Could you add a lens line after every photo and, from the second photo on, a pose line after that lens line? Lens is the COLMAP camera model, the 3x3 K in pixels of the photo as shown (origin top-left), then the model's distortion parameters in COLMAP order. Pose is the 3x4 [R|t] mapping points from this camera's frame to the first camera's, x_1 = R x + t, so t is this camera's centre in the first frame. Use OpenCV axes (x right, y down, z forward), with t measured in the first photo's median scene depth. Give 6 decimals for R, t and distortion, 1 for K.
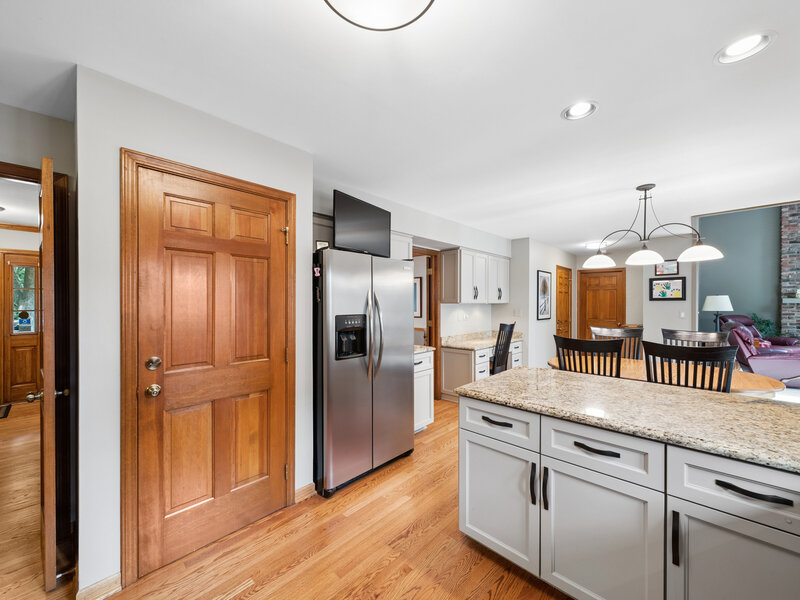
lens RADIAL K [[319.1, 0, 399.1], [0, 319.1, 304.1], [0, 0, 1]] dist [-0.000634, -0.000364]
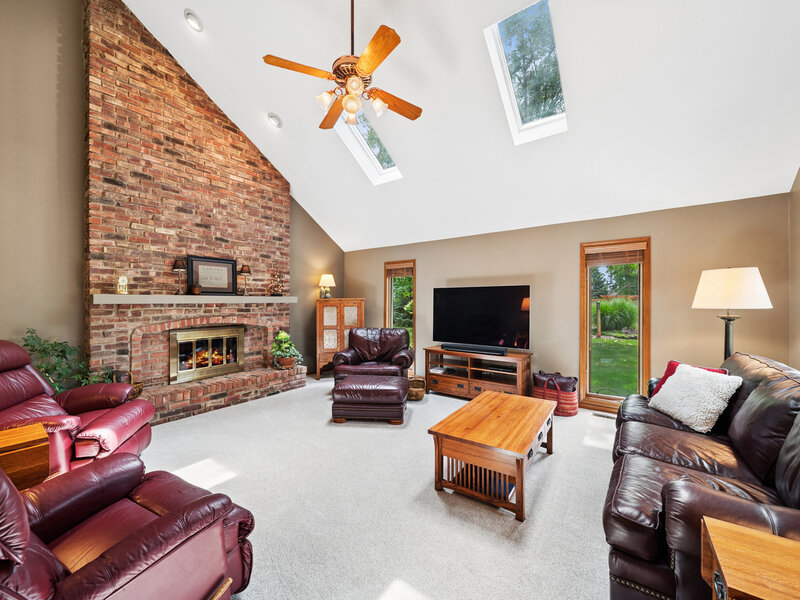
lens RADIAL K [[319.1, 0, 397.9], [0, 319.1, 301.1], [0, 0, 1]] dist [-0.000634, -0.000364]
pose [[-0.129038, -0.004947, 0.991627, 0.679078], [0.003274, 0.999980, 0.005415, -0.008647], [-0.991634, 0.003945, -0.129019, 0.613292]]
